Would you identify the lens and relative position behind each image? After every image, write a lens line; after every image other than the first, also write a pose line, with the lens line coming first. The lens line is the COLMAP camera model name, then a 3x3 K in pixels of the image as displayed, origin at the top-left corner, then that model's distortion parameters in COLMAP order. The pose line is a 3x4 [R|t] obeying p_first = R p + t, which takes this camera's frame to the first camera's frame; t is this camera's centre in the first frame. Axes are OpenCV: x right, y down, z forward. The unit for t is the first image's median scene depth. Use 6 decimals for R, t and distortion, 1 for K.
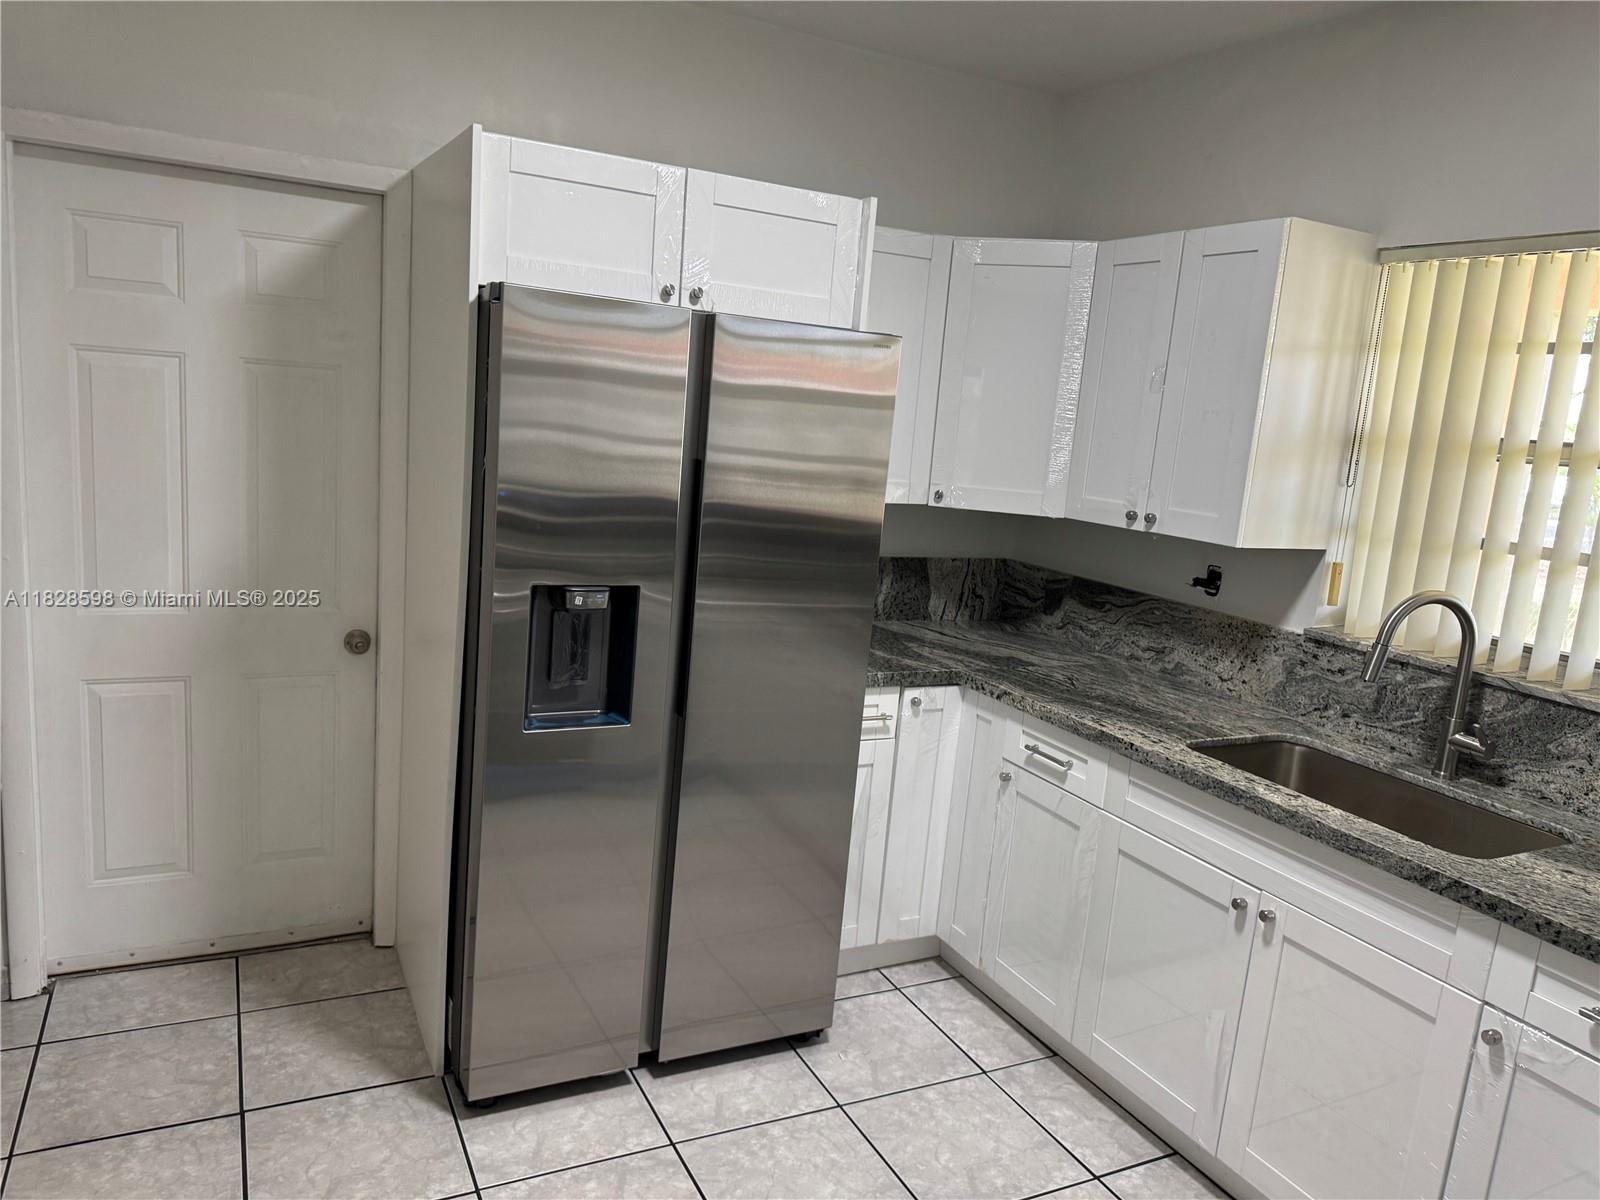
lens RADIAL K [[1129.7, 0, 800.2], [0, 1129.7, 599.0], [0, 0, 1]] dist [0.010625, -0.009464]
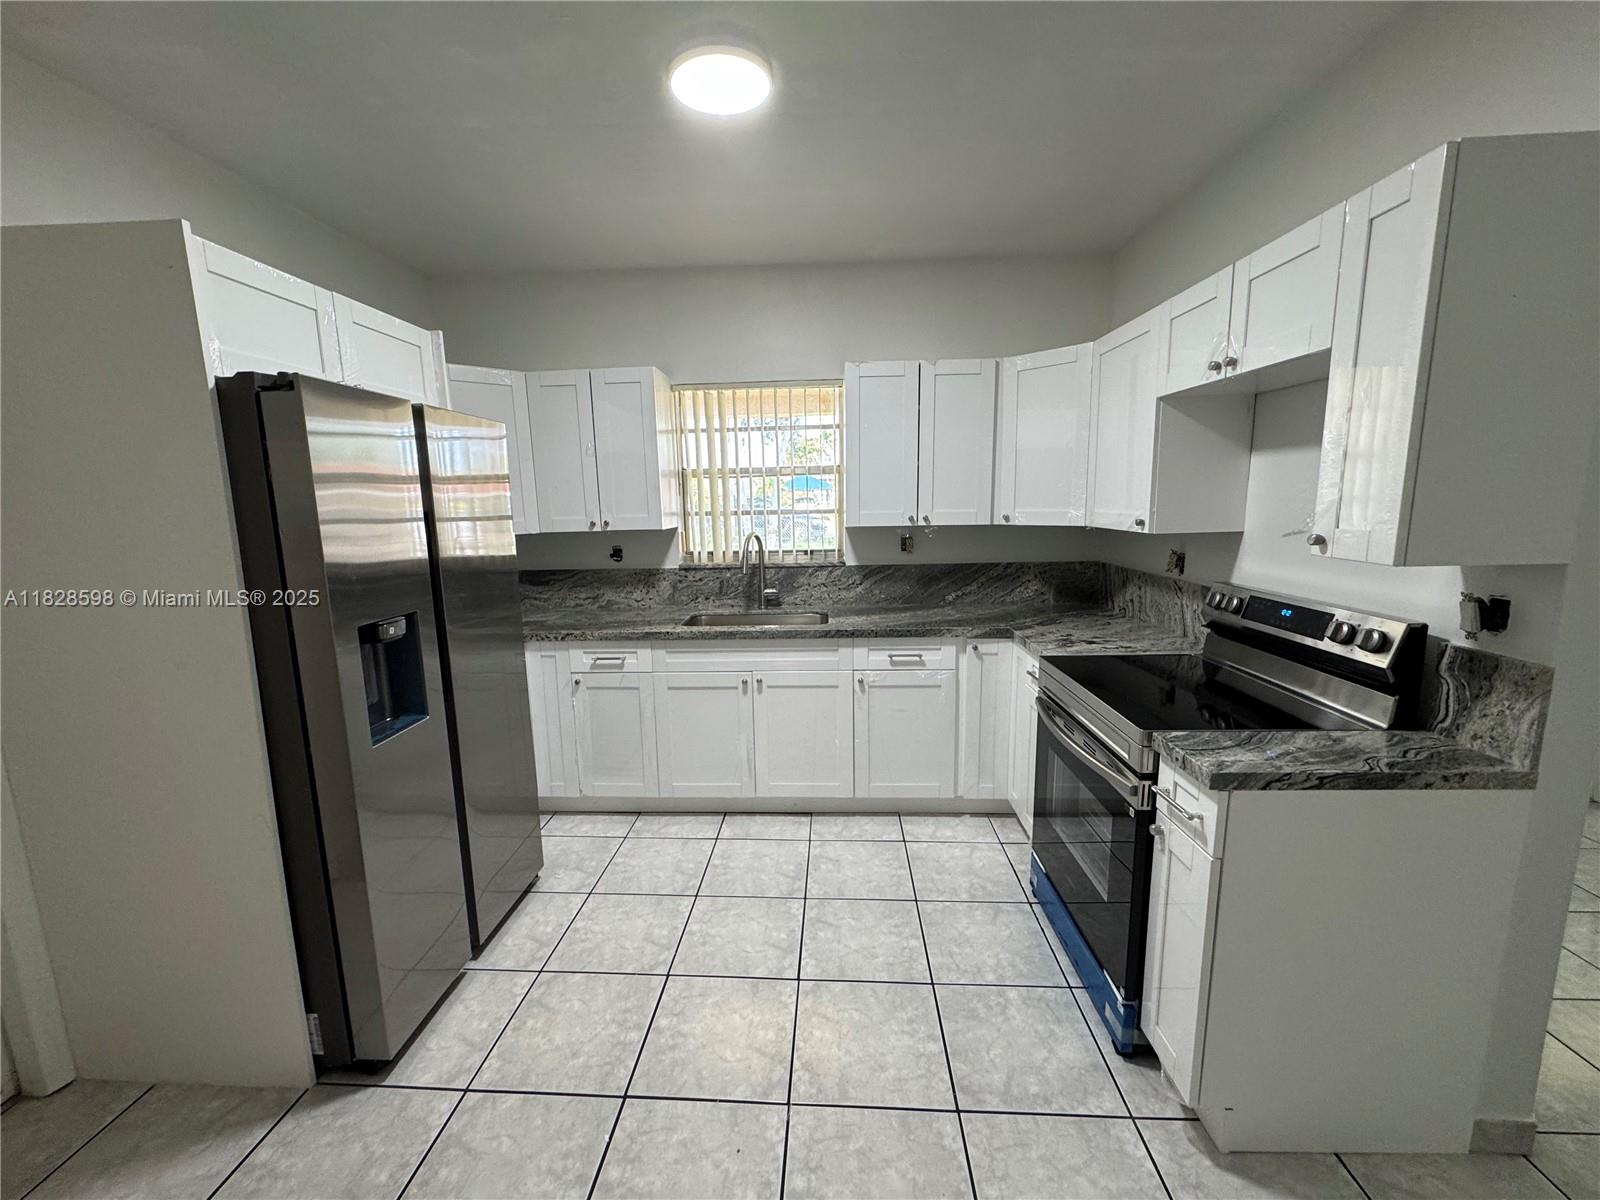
lens RADIAL K [[640.6, 0, 790.3], [0, 640.6, 597.9], [0, 0, 1]] dist [0.000222, 0.000418]
pose [[0.506806, -0.225583, 0.832022, -0.470454], [0.212400, 0.968077, 0.133092, -0.029884], [-0.835484, 0.109269, 0.538541, 0.195982]]
